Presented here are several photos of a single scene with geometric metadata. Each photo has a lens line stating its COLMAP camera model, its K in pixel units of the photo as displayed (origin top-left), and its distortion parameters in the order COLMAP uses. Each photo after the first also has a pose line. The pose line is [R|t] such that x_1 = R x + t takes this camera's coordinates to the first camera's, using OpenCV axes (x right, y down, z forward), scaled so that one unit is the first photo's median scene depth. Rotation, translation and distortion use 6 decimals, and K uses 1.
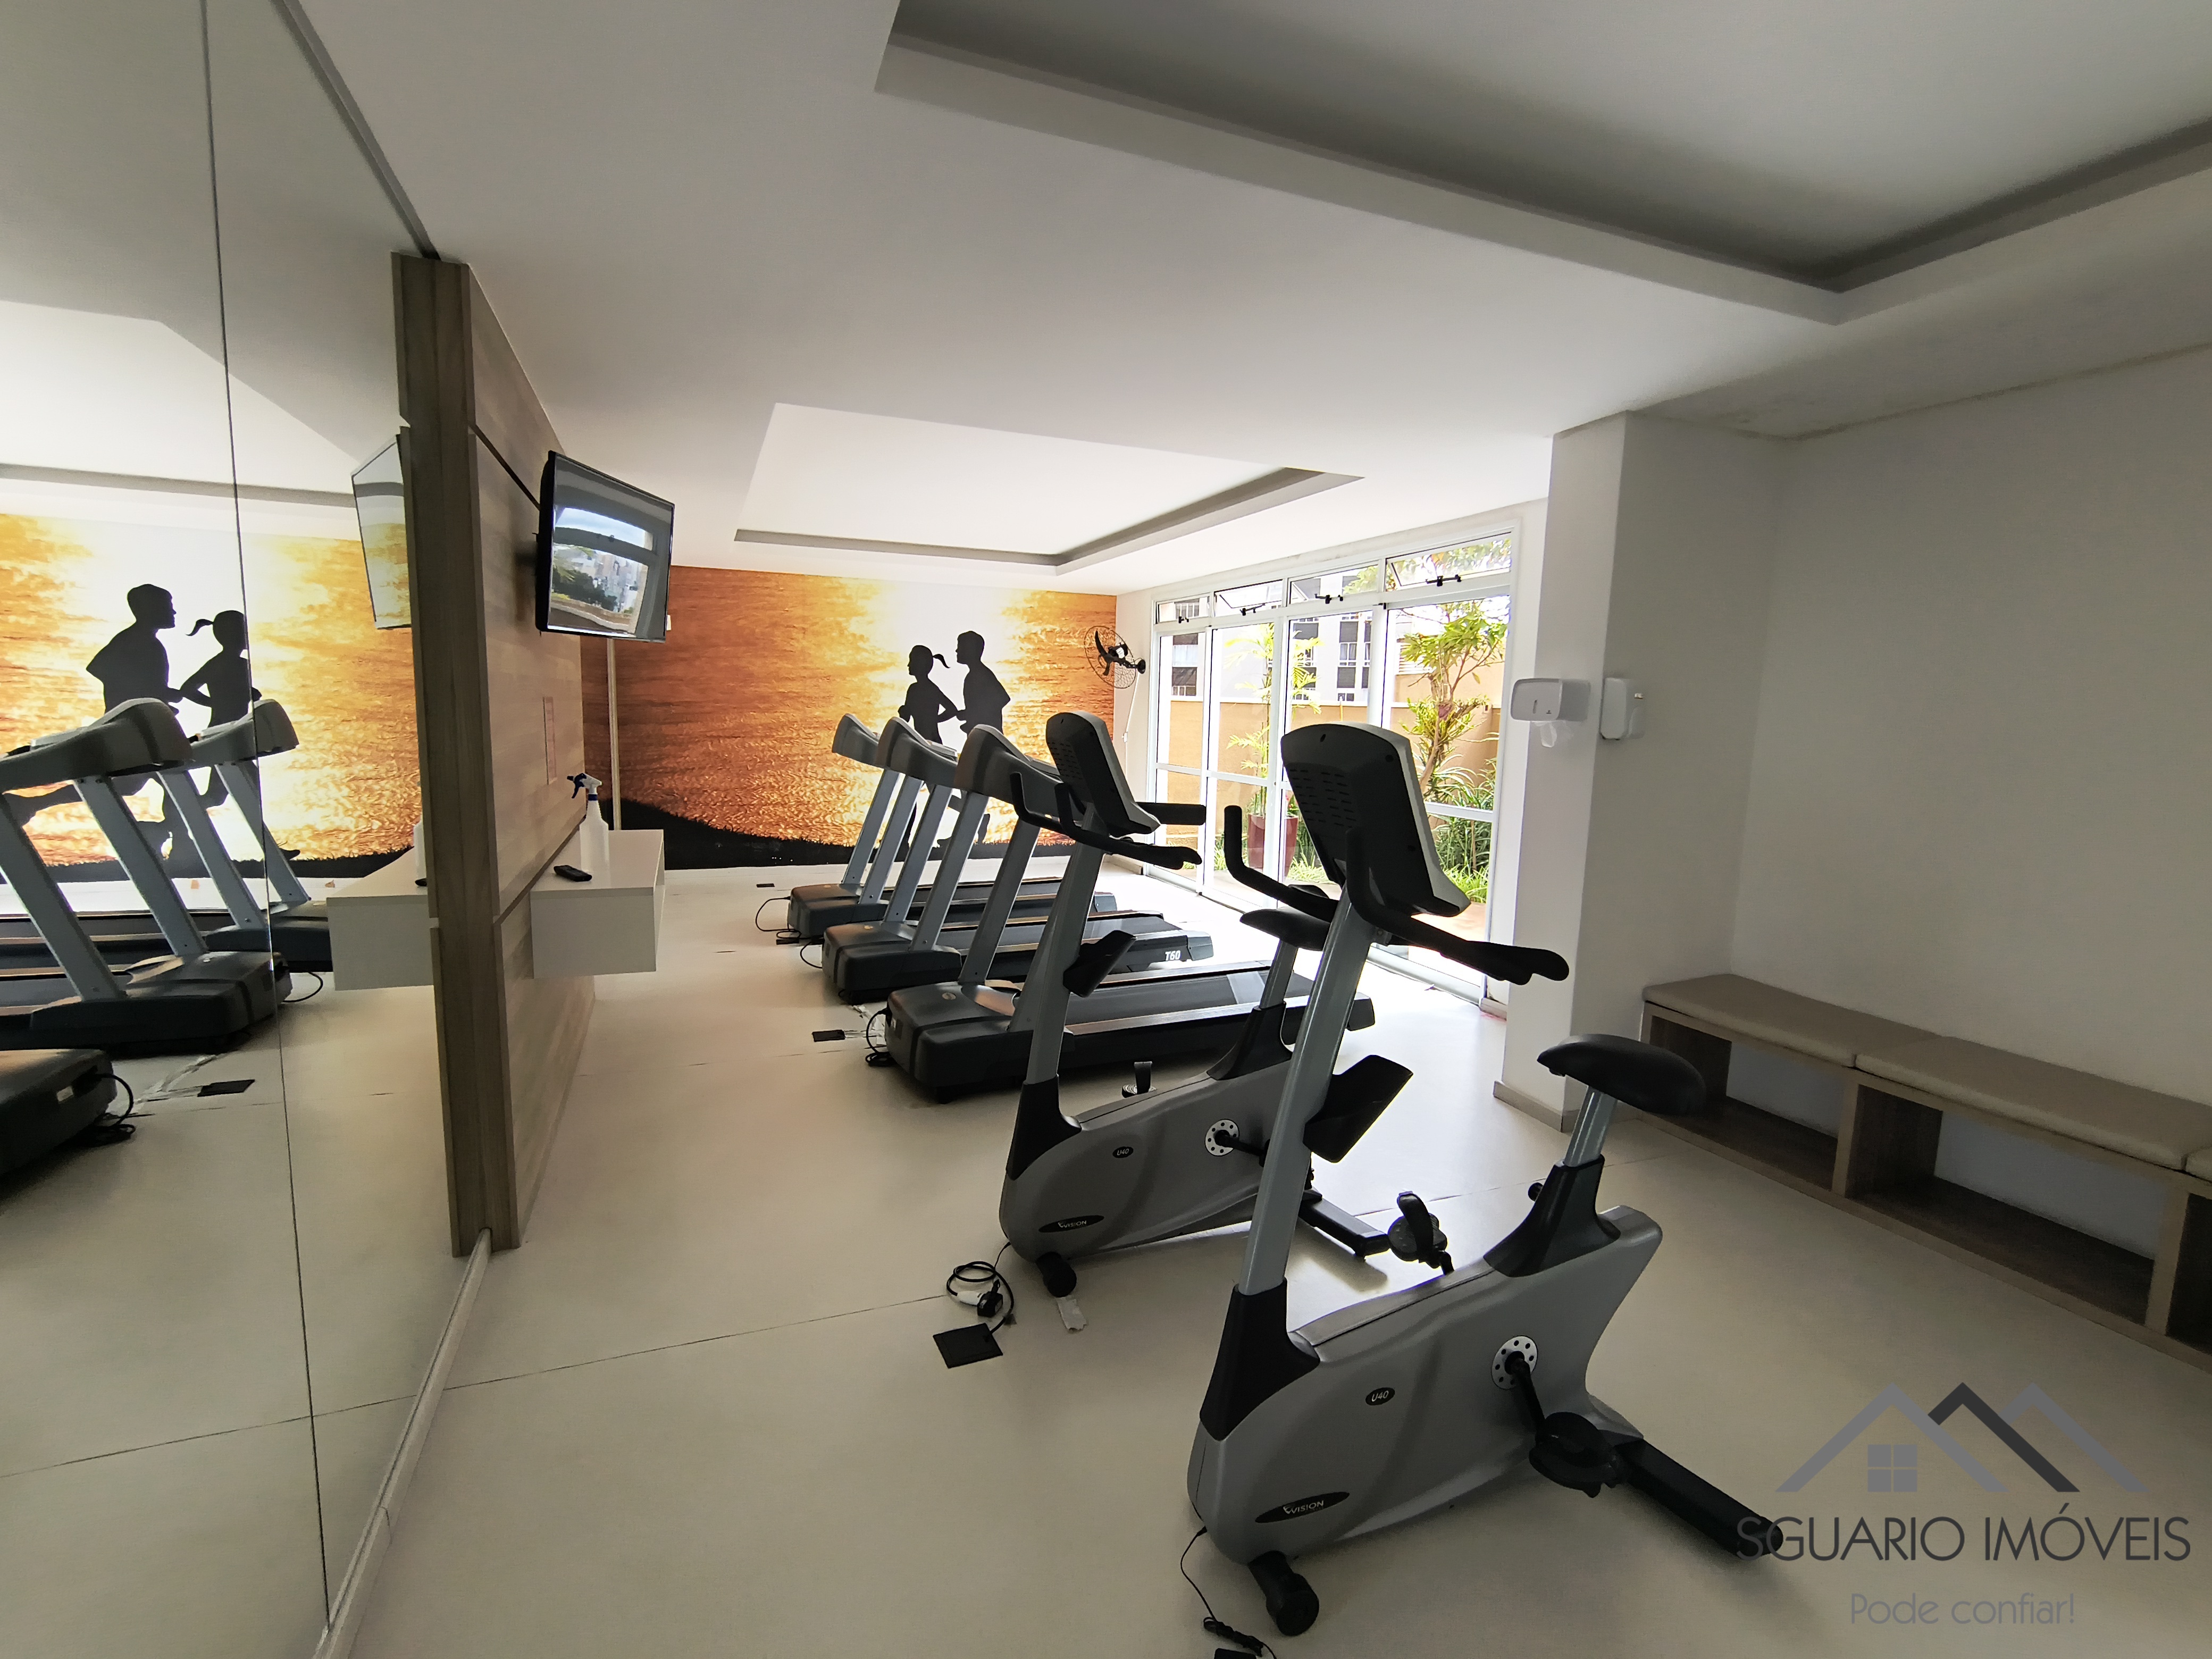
lens RADIAL K [[1020.7, 0, 1112.5], [0, 1020.7, 827.4], [0, 0, 1]] dist [-0.002105, 0.000810]
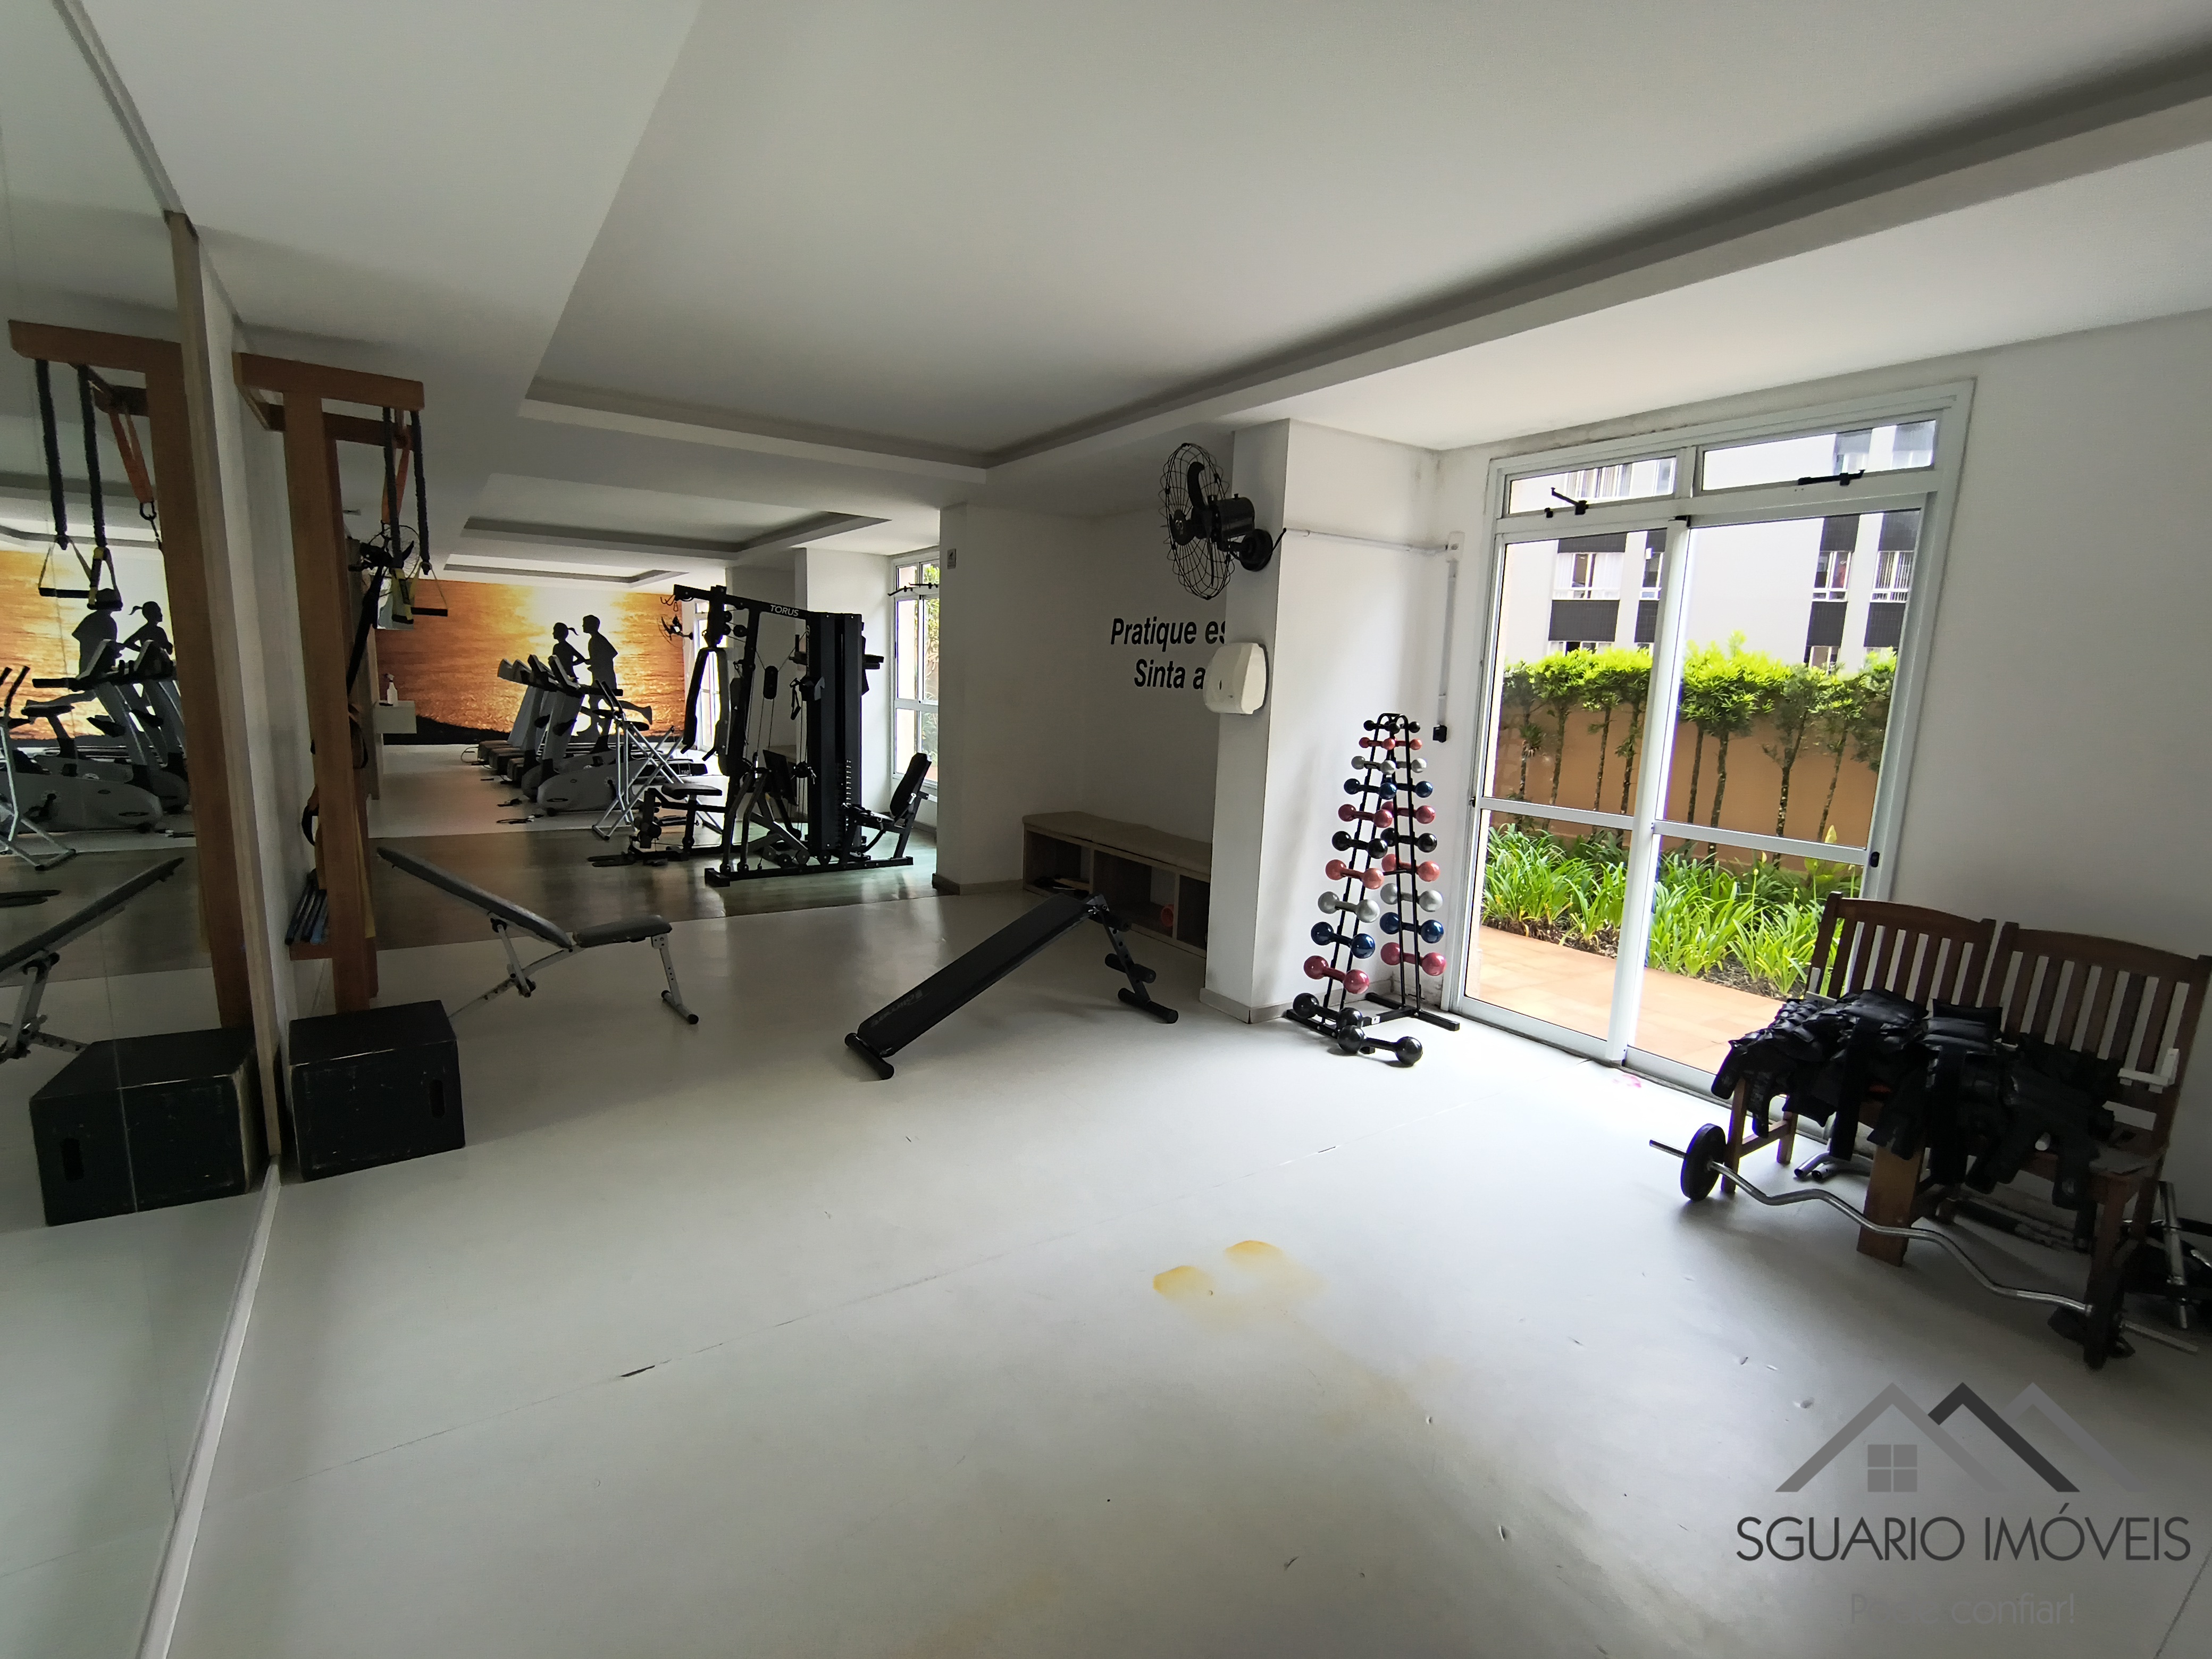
lens RADIAL K [[1020.7, 0, 1096.4], [0, 1020.7, 839.0], [0, 0, 1]] dist [-0.002105, 0.000810]
pose [[0.983573, -0.024323, 0.178863, 0.424674], [0.016330, 0.998807, 0.046026, 0.140389], [-0.179769, -0.042349, 0.982797, -0.987591]]
